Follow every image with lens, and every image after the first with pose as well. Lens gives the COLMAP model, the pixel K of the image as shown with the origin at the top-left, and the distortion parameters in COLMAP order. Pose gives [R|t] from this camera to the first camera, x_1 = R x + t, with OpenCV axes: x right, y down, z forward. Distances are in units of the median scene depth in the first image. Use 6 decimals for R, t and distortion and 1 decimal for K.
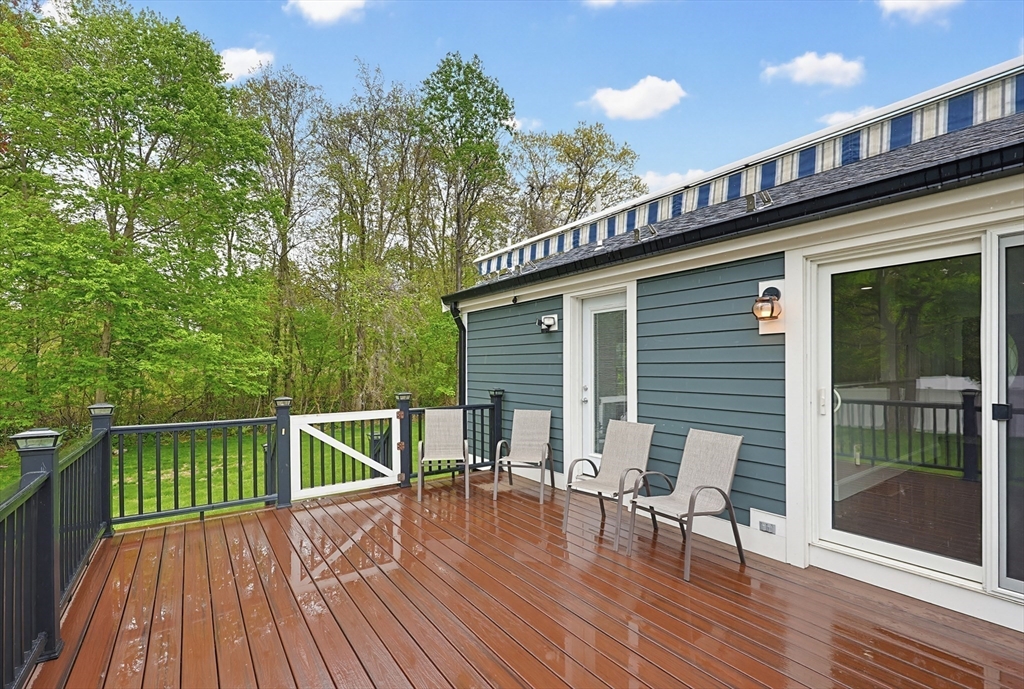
lens RADIAL K [[453.6, 0, 512.2], [0, 453.6, 366.9], [0, 0, 1]] dist [0.001871, 0.000198]
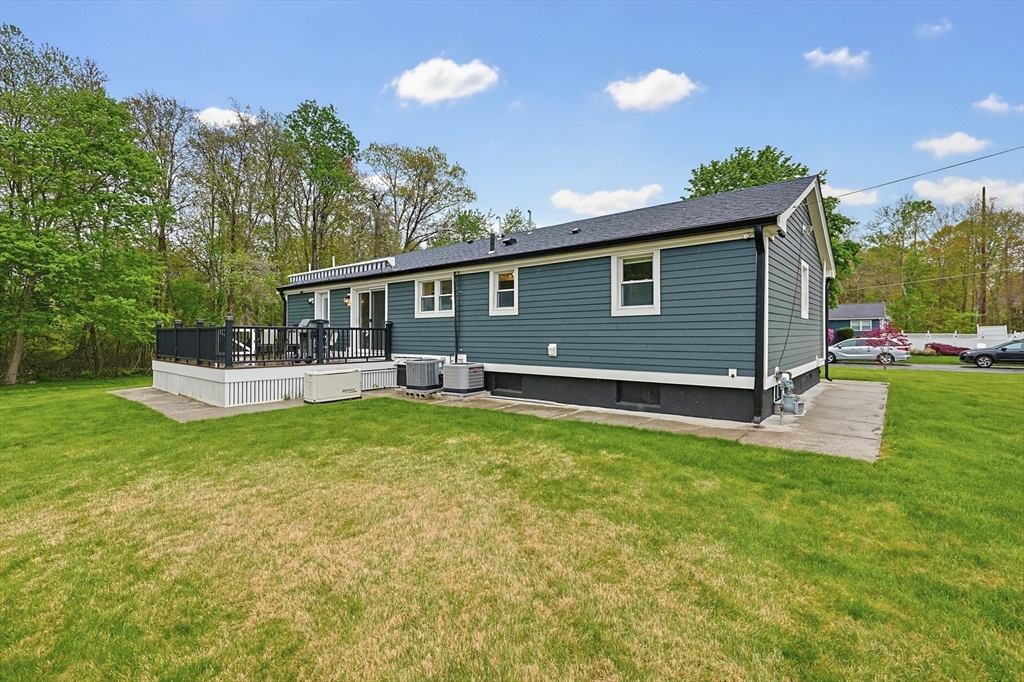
lens RADIAL K [[446.4, 0, 517.7], [0, 446.4, 337.9], [0, 0, 1]] dist [0.003931, 0.000466]
pose [[0.966289, 0.007348, 0.257356, 0.647205], [-0.007635, 0.999971, 0.000116, 0.137358], [-0.257348, -0.002077, 0.966317, -2.221243]]
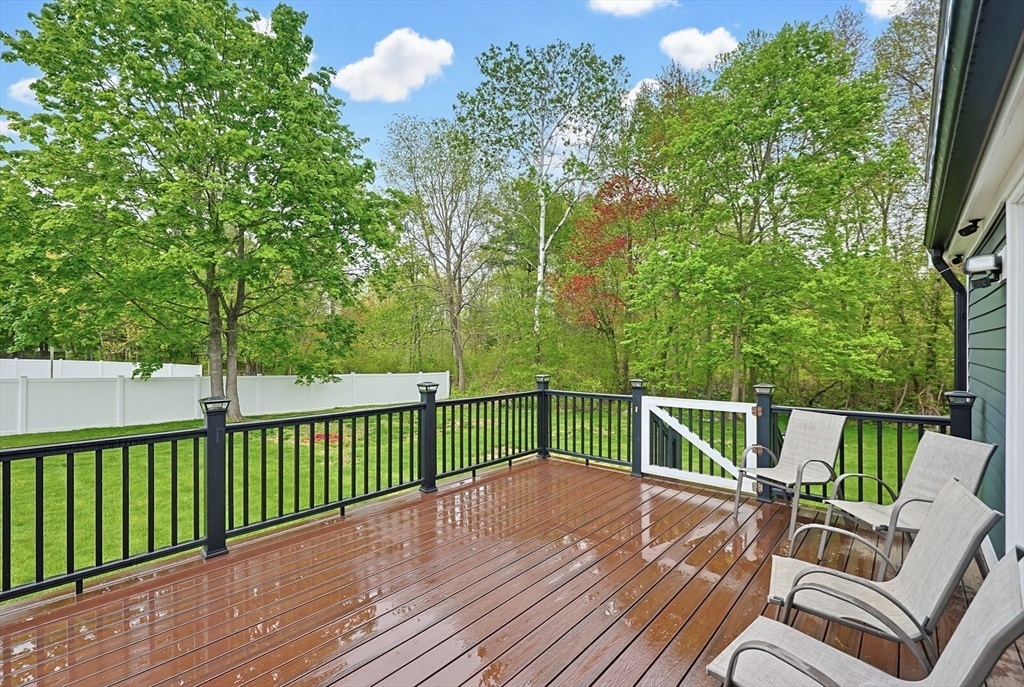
lens RADIAL K [[463.0, 0, 512.0], [0, 463.0, 343.5], [0, 0, 1]] dist [0.000707, 0.000043]
pose [[0.233394, -0.007628, -0.972352, 0.474874], [-0.007301, 0.999927, -0.009597, -0.006357], [0.972355, 0.009339, 0.233321, 0.371106]]
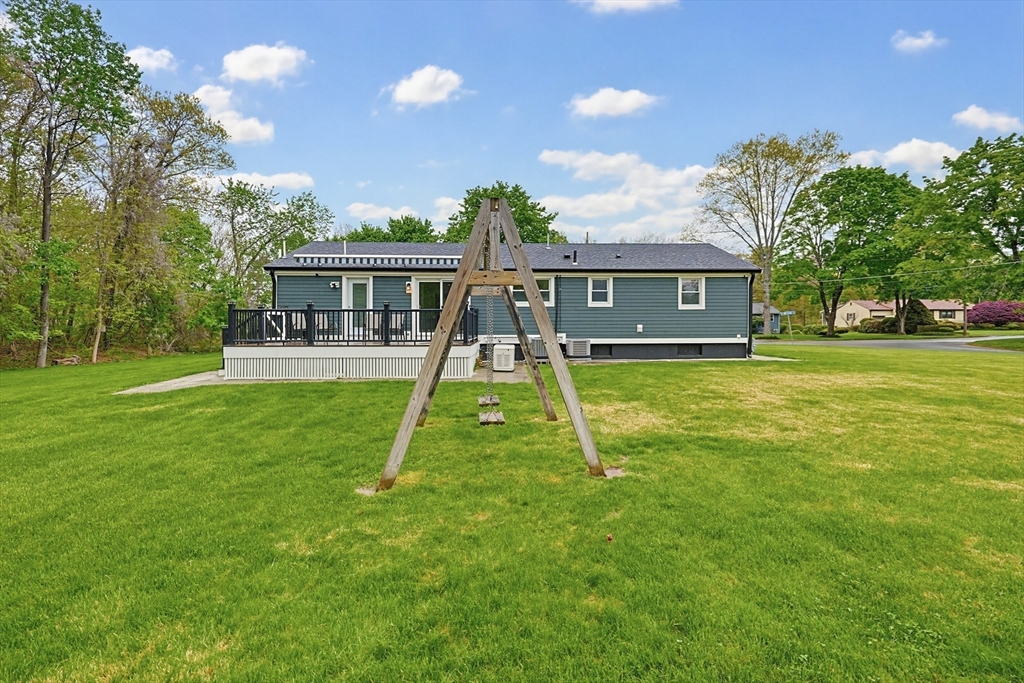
lens RADIAL K [[441.6, 0, 512.6], [0, 441.6, 329.0], [0, 0, 1]] dist [0.002350, 0.000120]
pose [[0.572187, 0.008709, 0.820077, -1.602210], [-0.000773, 0.999949, -0.010080, 0.215781], [-0.820123, 0.005134, 0.572165, -1.567681]]
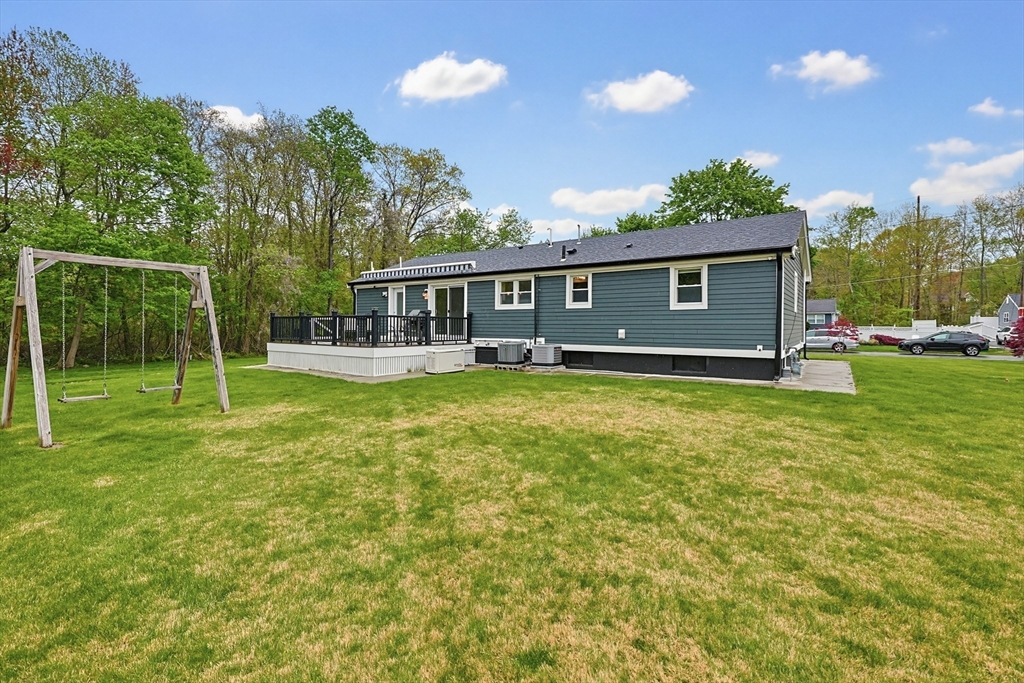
lens RADIAL K [[441.6, 0, 512.6], [0, 441.6, 329.0], [0, 0, 1]] dist [0.002350, 0.000120]
pose [[0.948144, 0.013104, 0.317571, -0.064344], [-0.013342, 0.999910, -0.001428, 0.167763], [-0.317561, -0.002883, 0.948233, -2.625543]]
